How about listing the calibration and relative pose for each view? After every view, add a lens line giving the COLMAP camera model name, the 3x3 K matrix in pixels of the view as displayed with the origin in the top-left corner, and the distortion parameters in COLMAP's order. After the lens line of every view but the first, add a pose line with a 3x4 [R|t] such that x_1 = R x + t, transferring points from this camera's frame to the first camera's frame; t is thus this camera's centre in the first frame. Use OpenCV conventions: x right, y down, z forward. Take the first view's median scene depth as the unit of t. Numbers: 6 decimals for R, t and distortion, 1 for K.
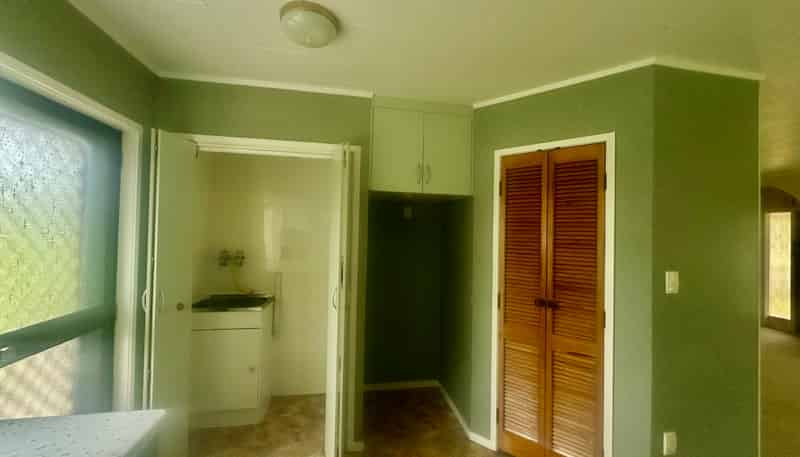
lens RADIAL K [[323.1, 0, 400.0], [0, 323.1, 228.5], [0, 0, 1]] dist [0.000494, 0.000112]
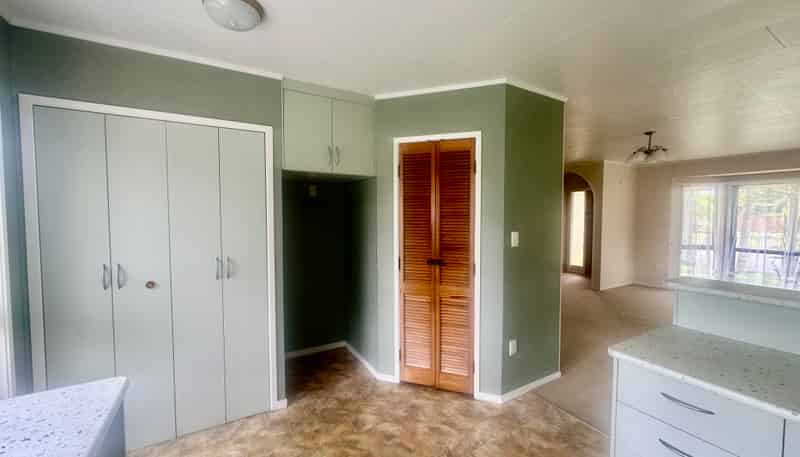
lens RADIAL K [[323.1, 0, 400.0], [0, 323.1, 228.5], [0, 0, 1]] dist [0.000494, 0.000112]
pose [[0.938744, -0.037242, 0.342598, -0.111750], [0.016192, 0.997812, 0.064098, 0.014376], [-0.344235, -0.054624, 0.937293, -0.145681]]
